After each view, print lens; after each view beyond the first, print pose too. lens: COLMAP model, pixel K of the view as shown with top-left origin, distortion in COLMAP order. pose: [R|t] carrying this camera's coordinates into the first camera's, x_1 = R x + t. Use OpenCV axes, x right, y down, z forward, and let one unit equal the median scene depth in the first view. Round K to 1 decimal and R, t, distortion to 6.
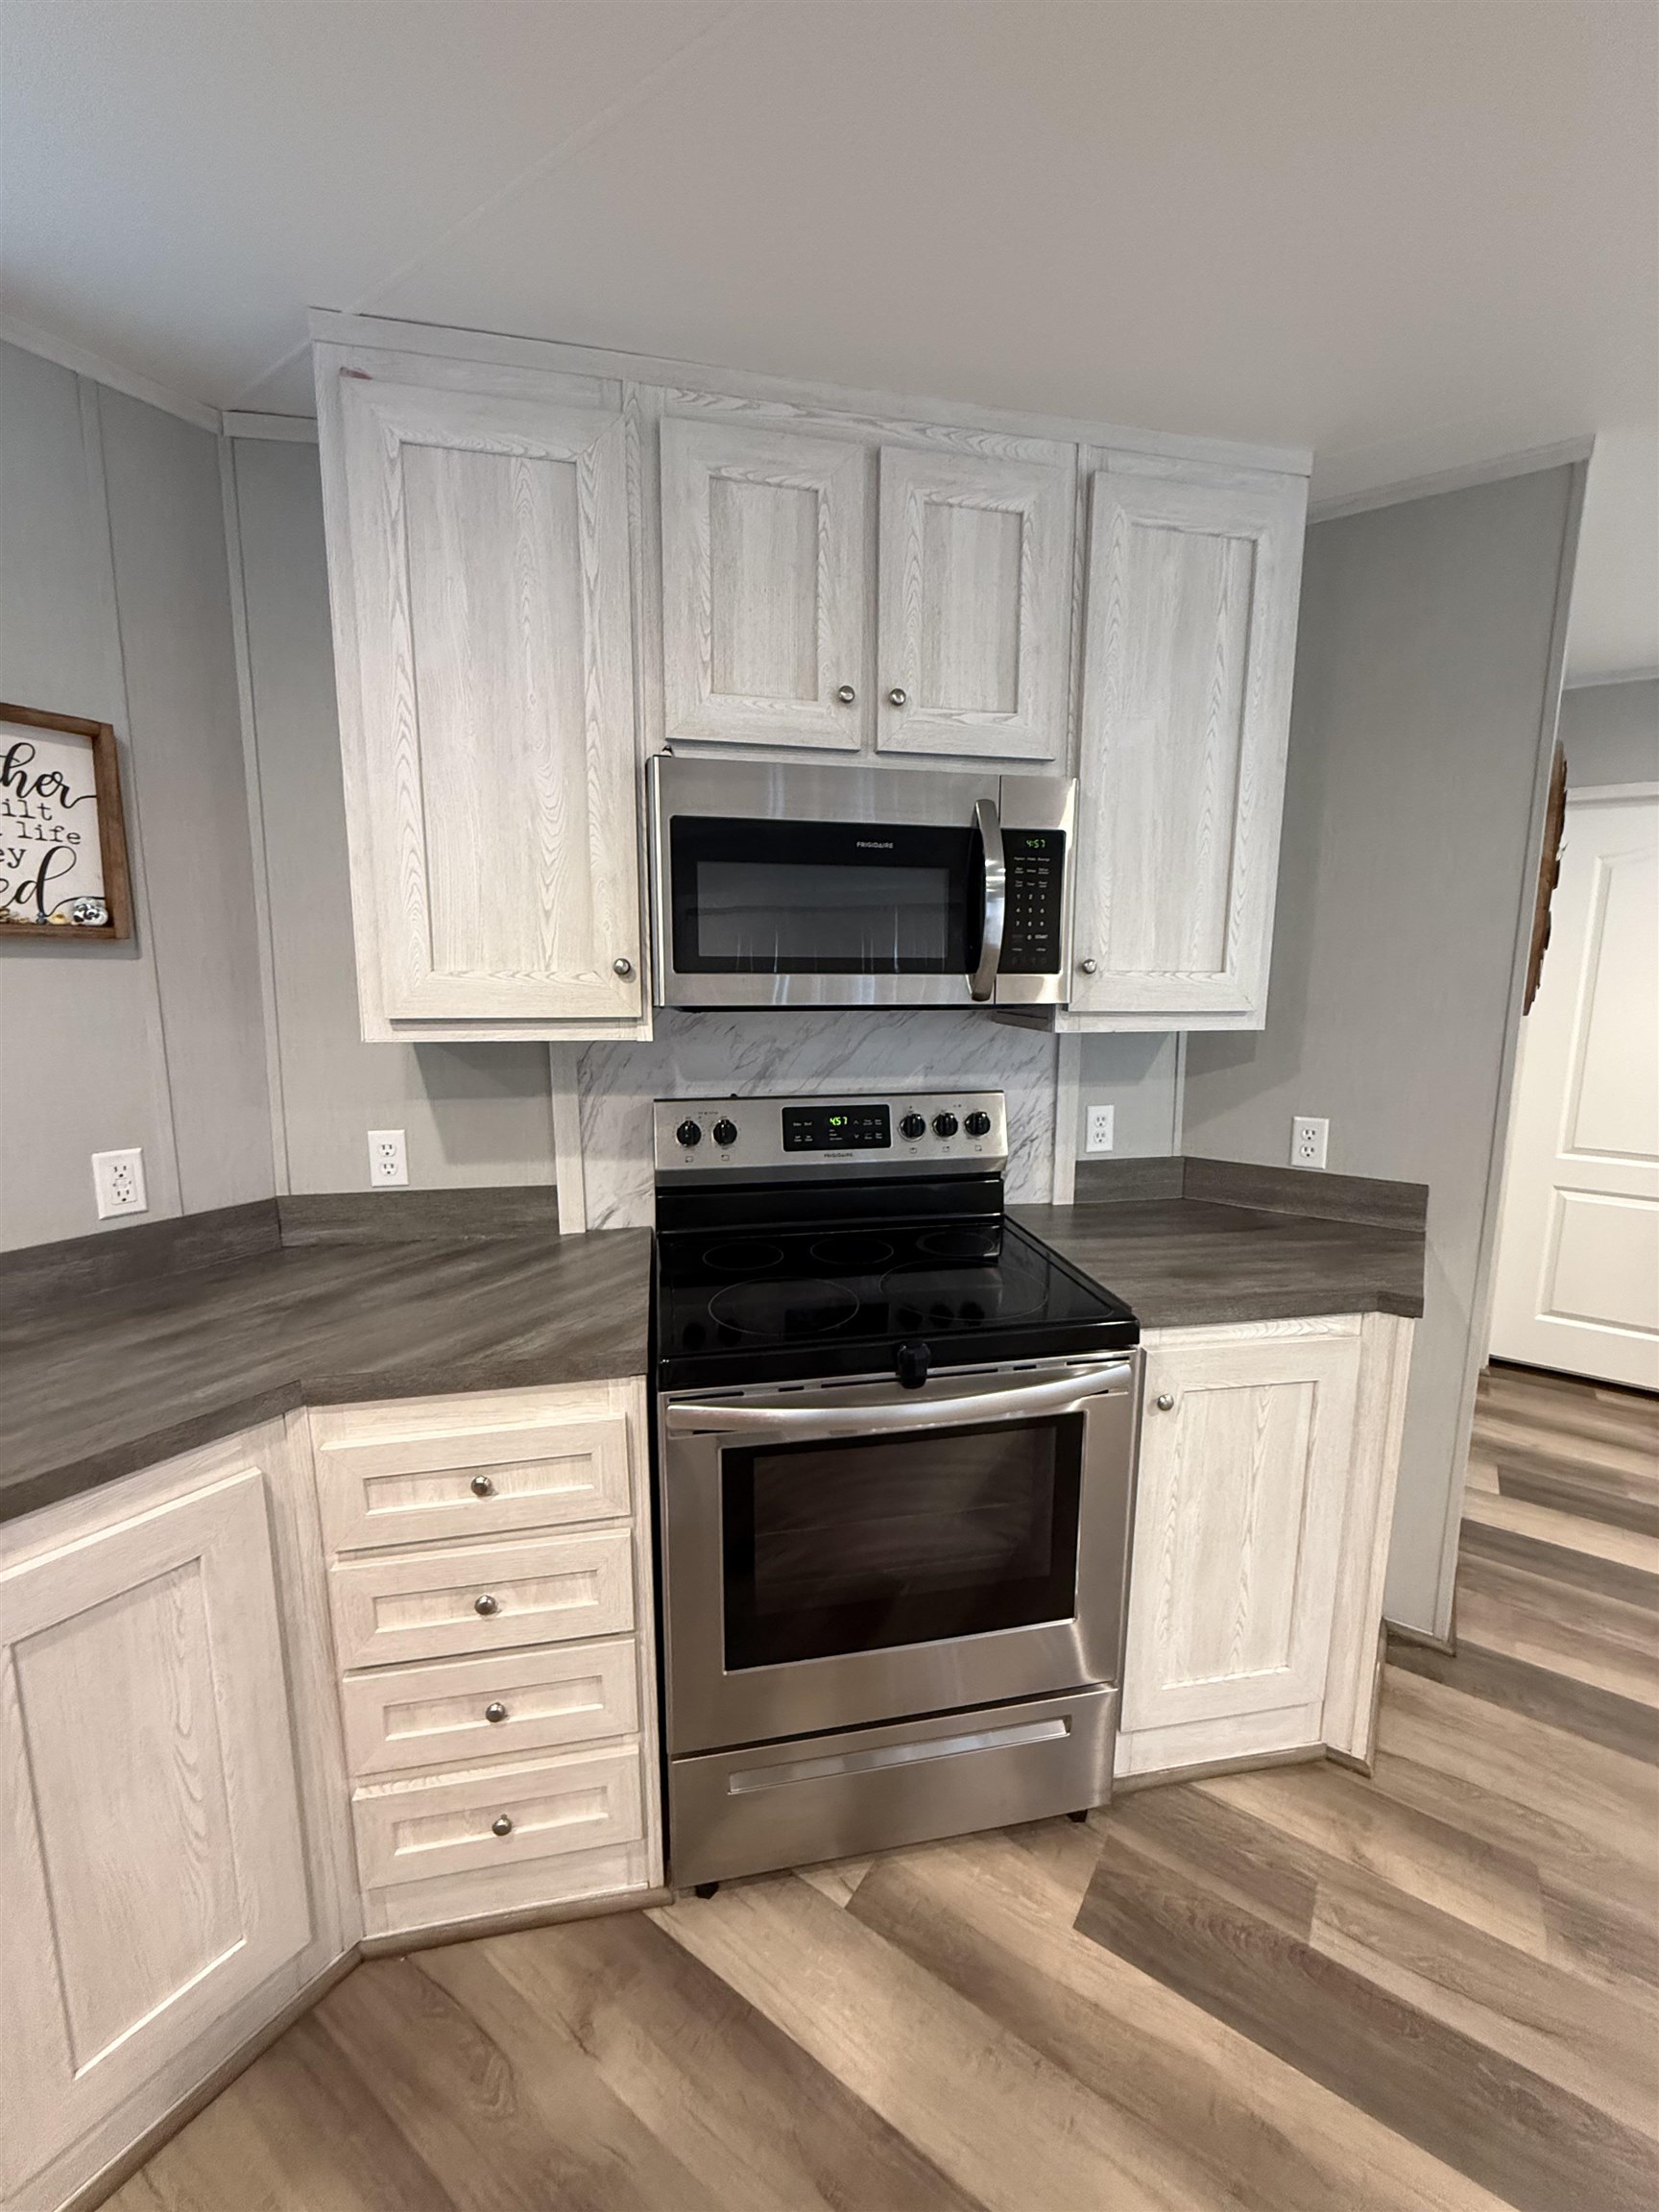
lens RADIAL K [[881.1, 0, 832.3], [0, 881.1, 1095.1], [0, 0, 1]] dist [0.000420, 0.000091]
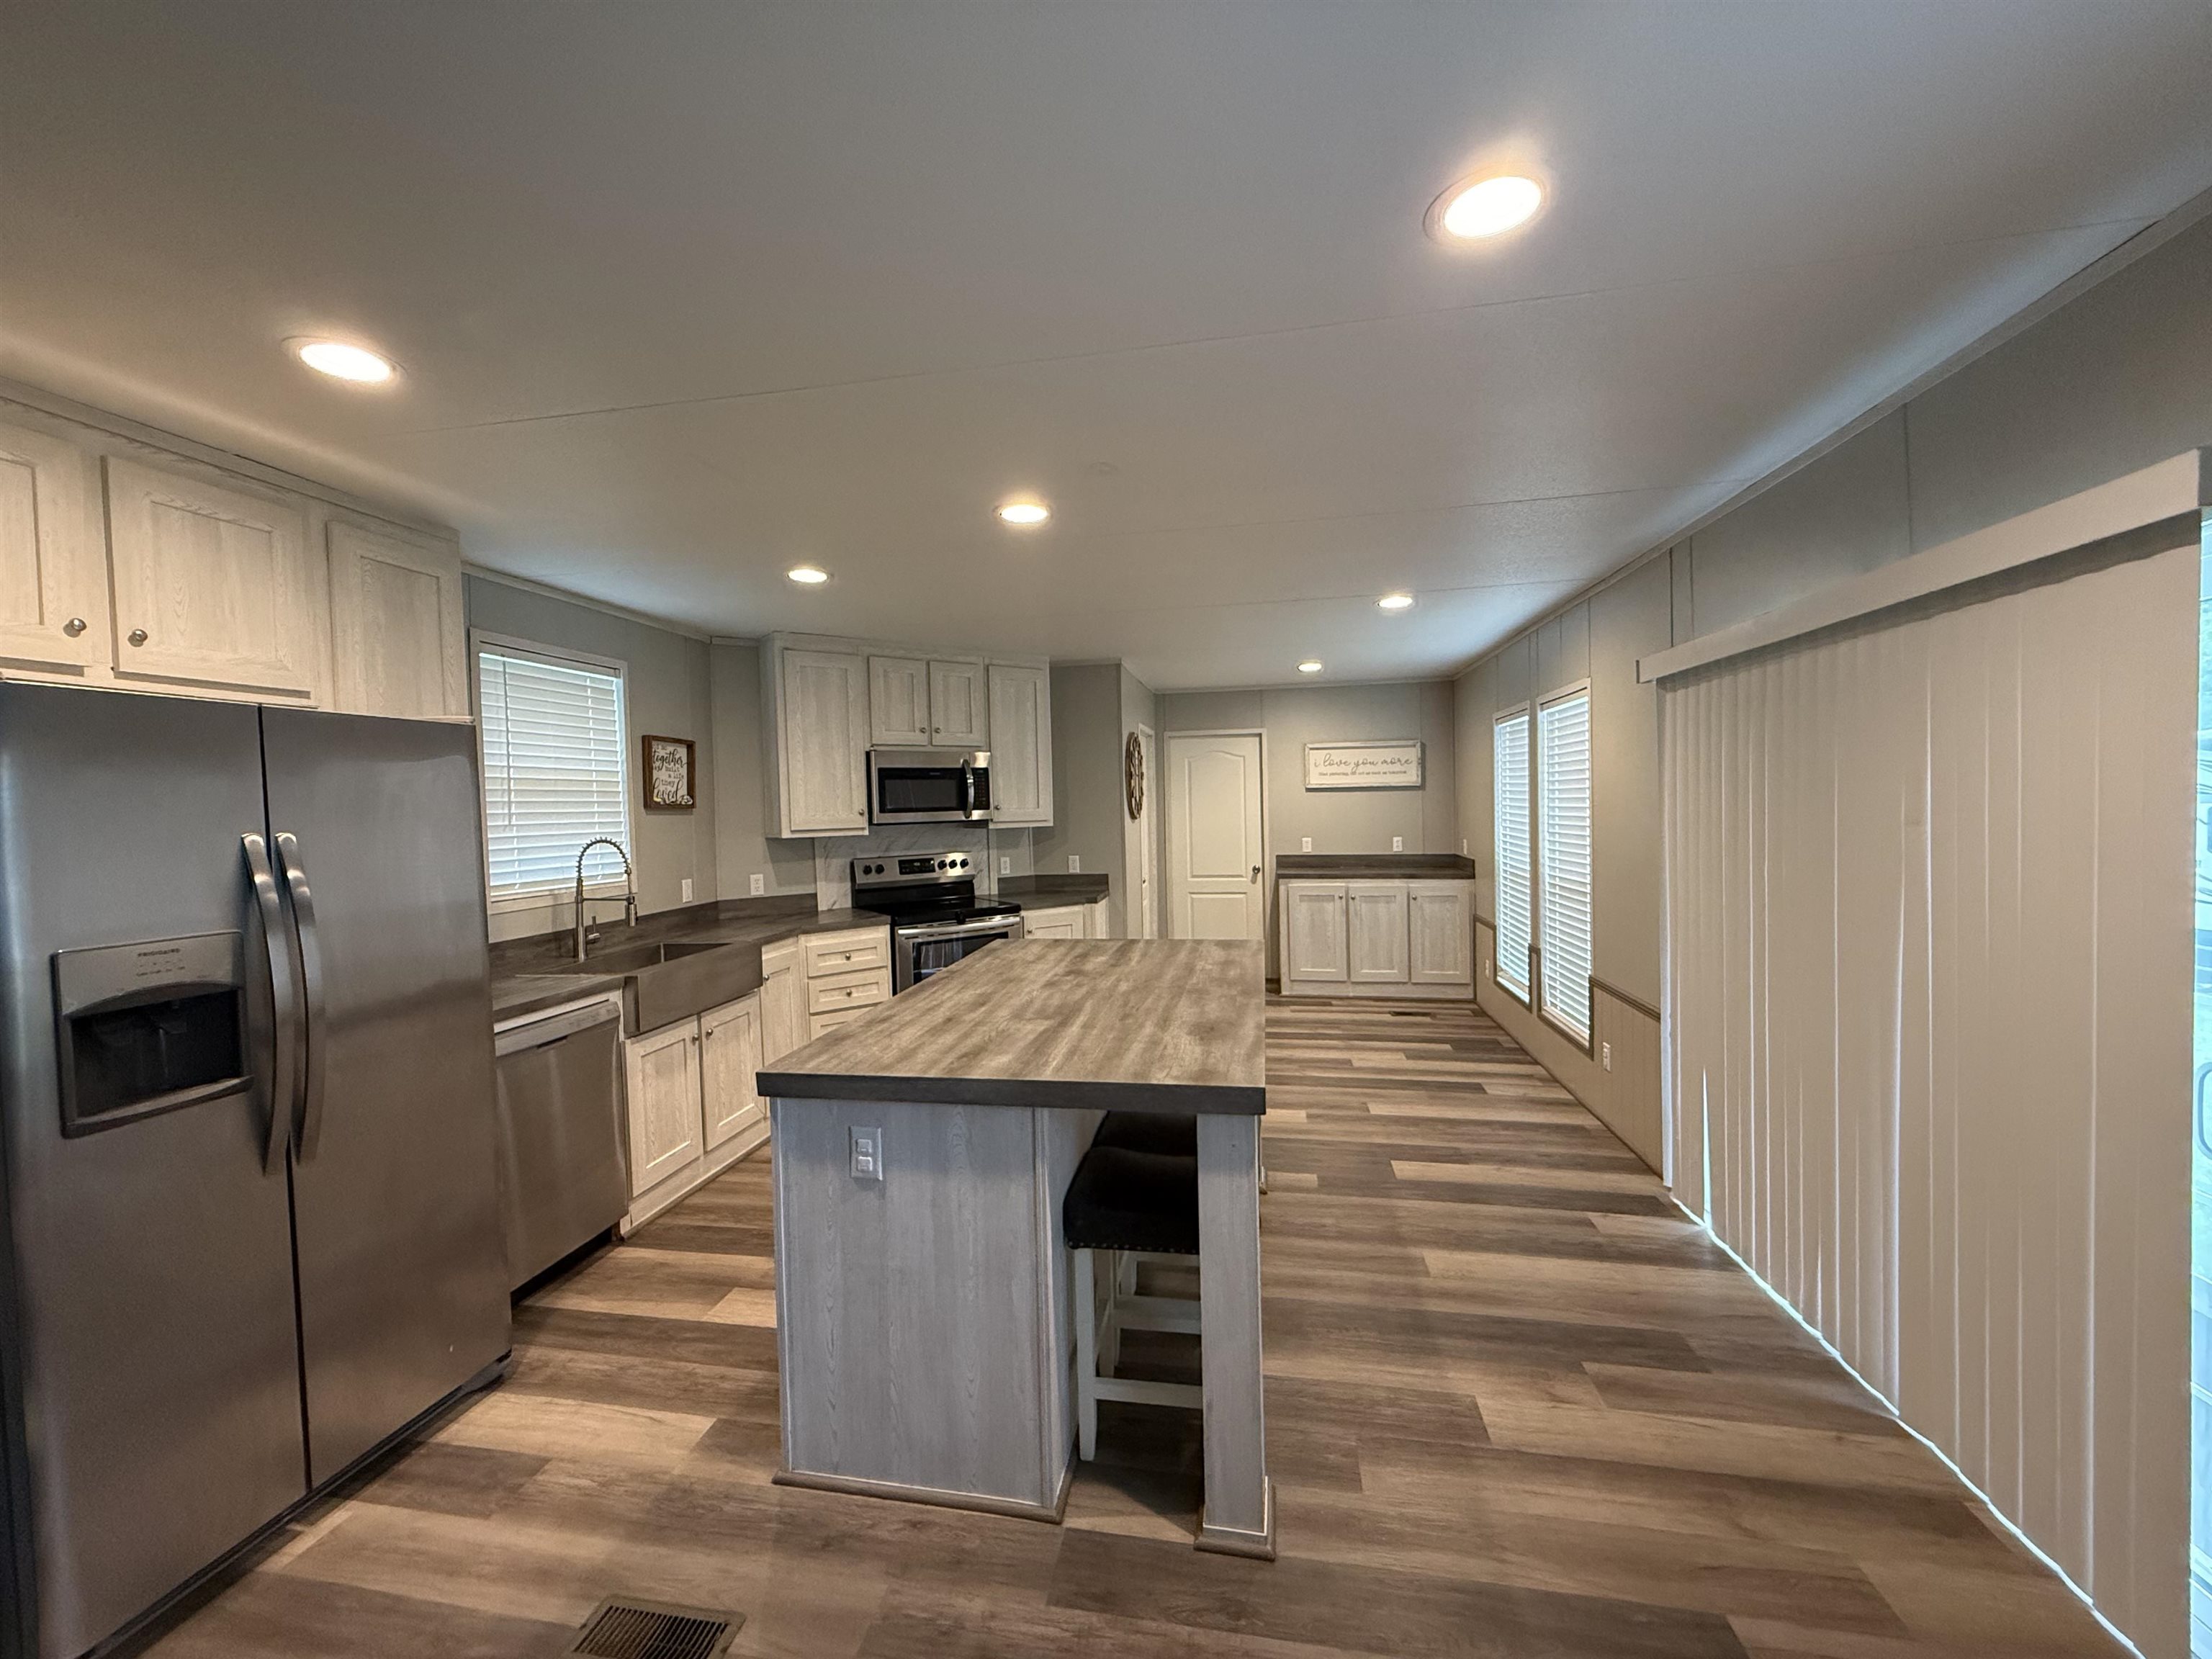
lens RADIAL K [[881.1, 0, 1094.6], [0, 881.1, 826.2], [0, 0, 1]] dist [0.000420, 0.000091]
pose [[0.915075, -0.040137, 0.401281, -0.726161], [0.090576, 0.990068, -0.107520, 0.319725], [-0.392980, 0.134735, 0.909623, -2.190994]]
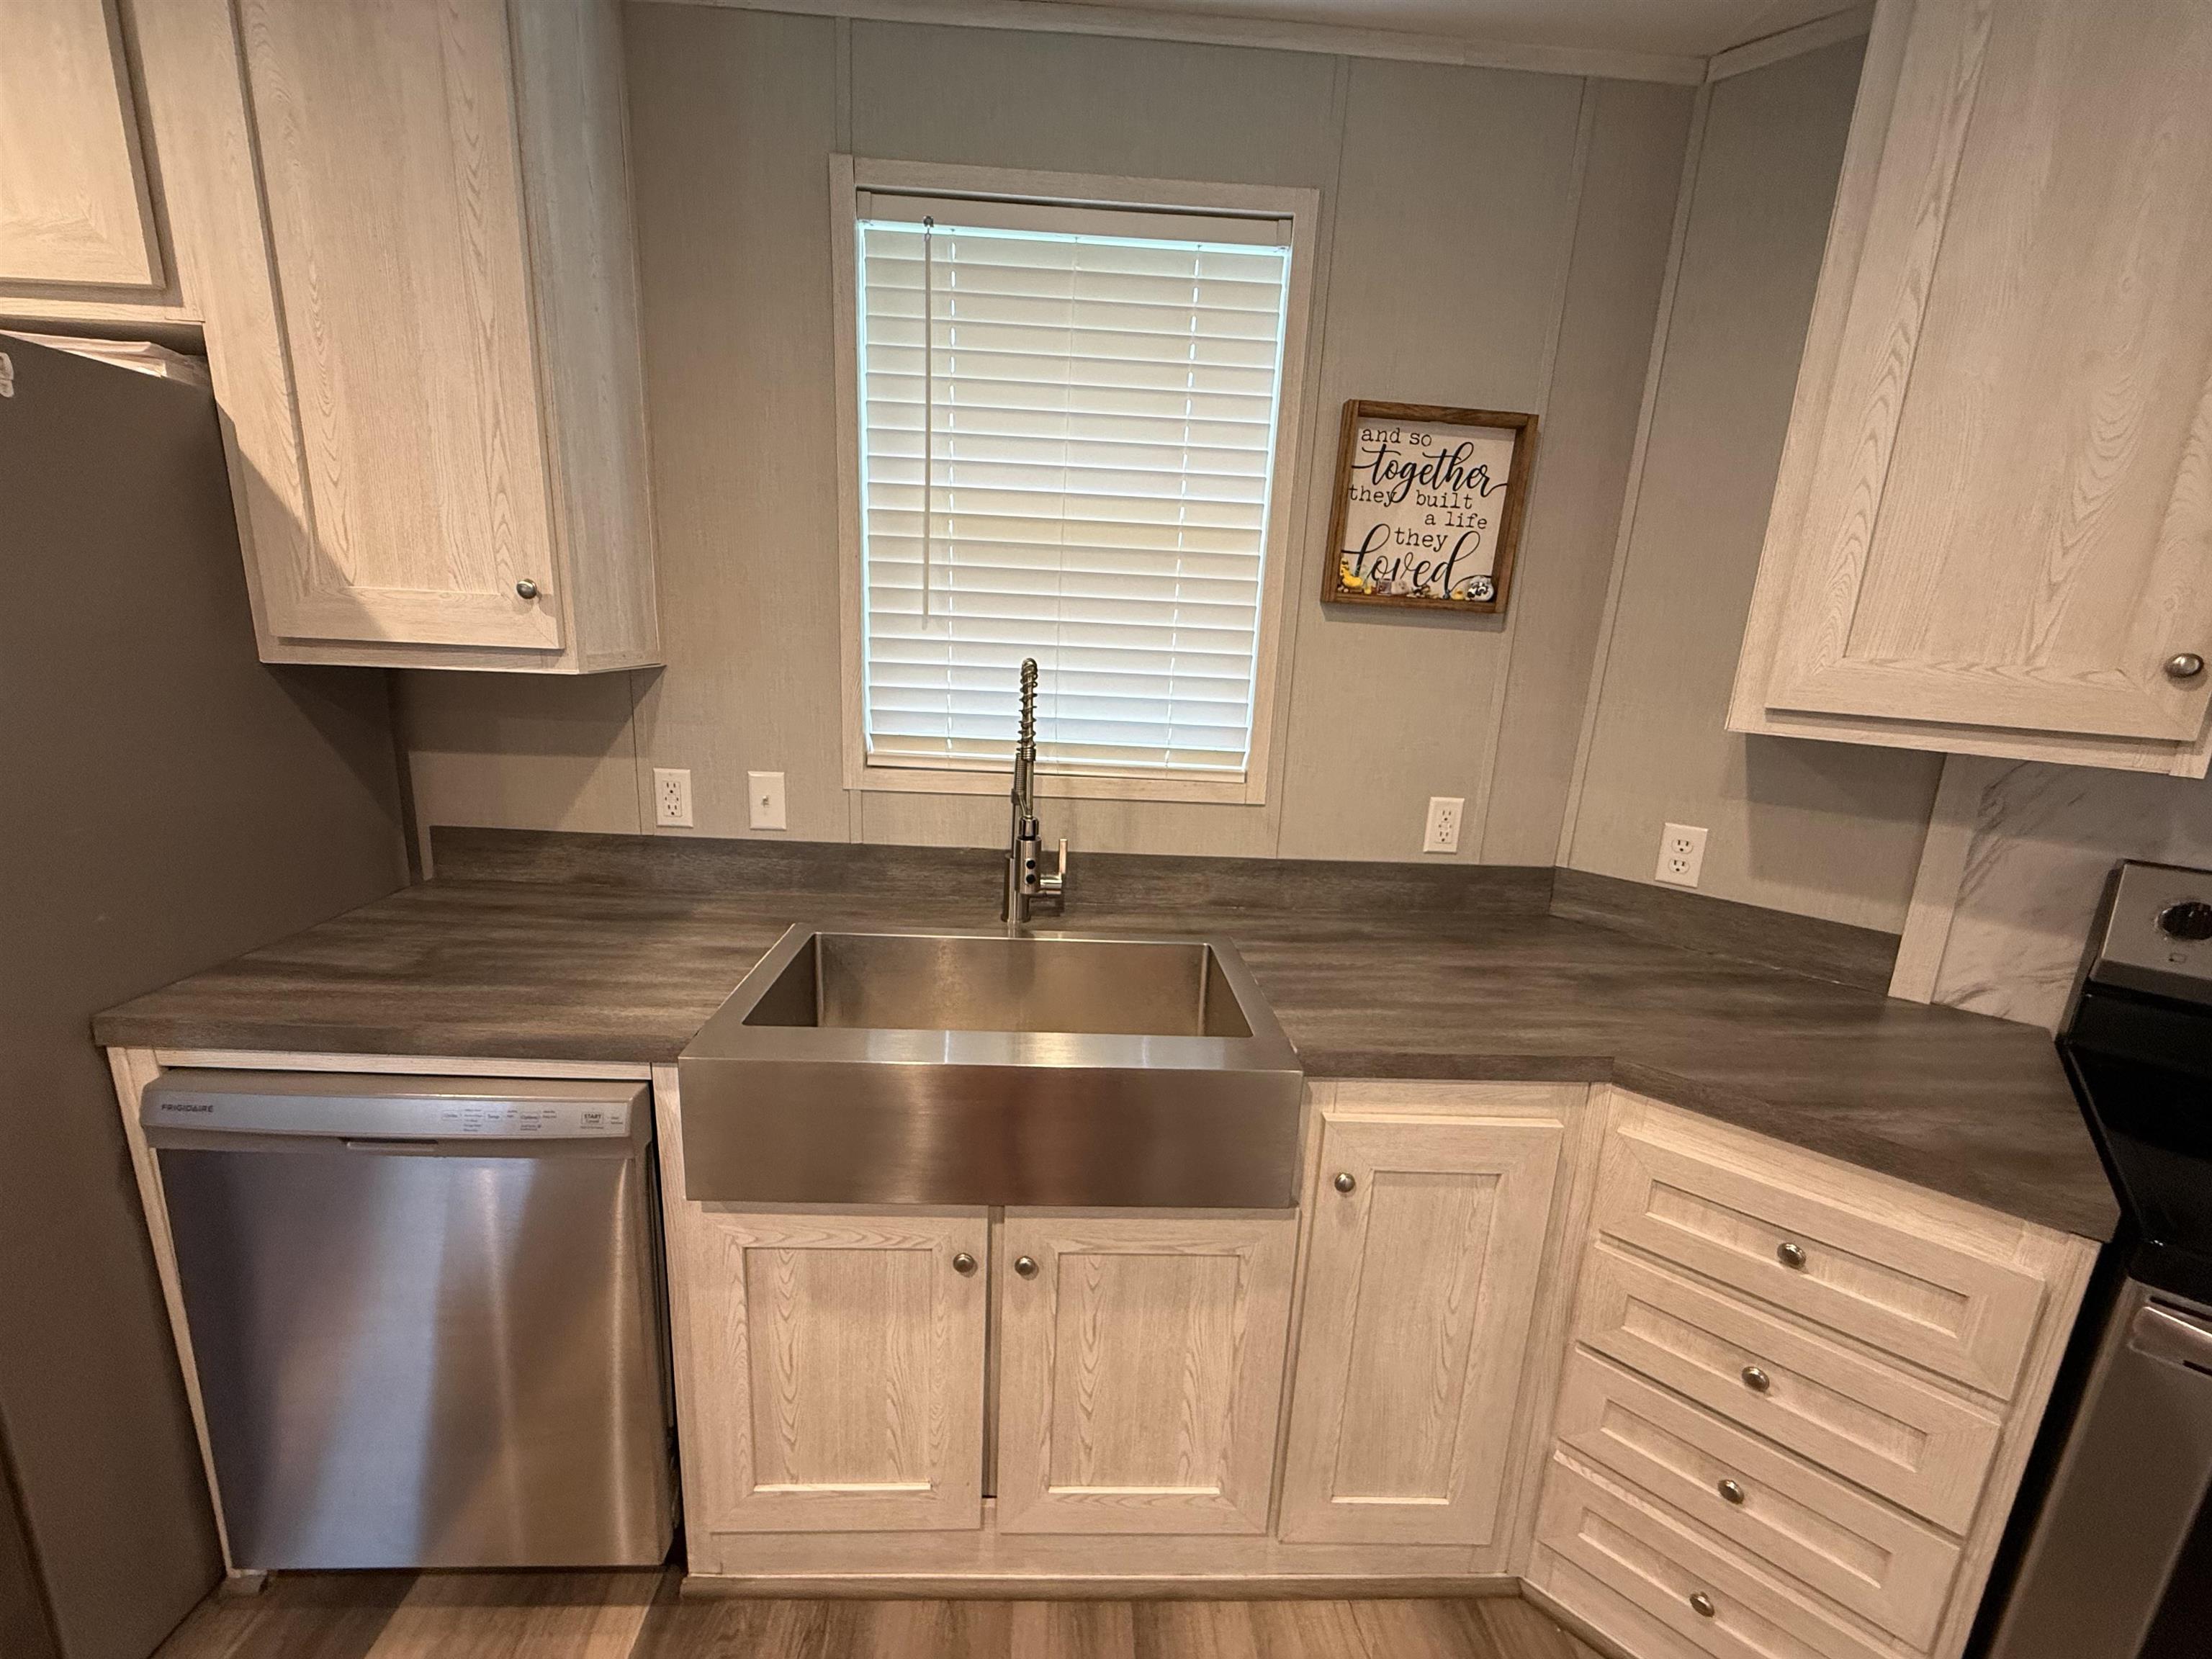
lens RADIAL K [[881.1, 0, 1094.6], [0, 881.1, 826.2], [0, 0, 1]] dist [0.000420, 0.000091]
pose [[0.597565, 0.203060, -0.775682, -0.179339], [-0.159745, 0.978158, 0.133001, 0.019722], [0.785747, 0.044435, 0.616950, -0.078279]]
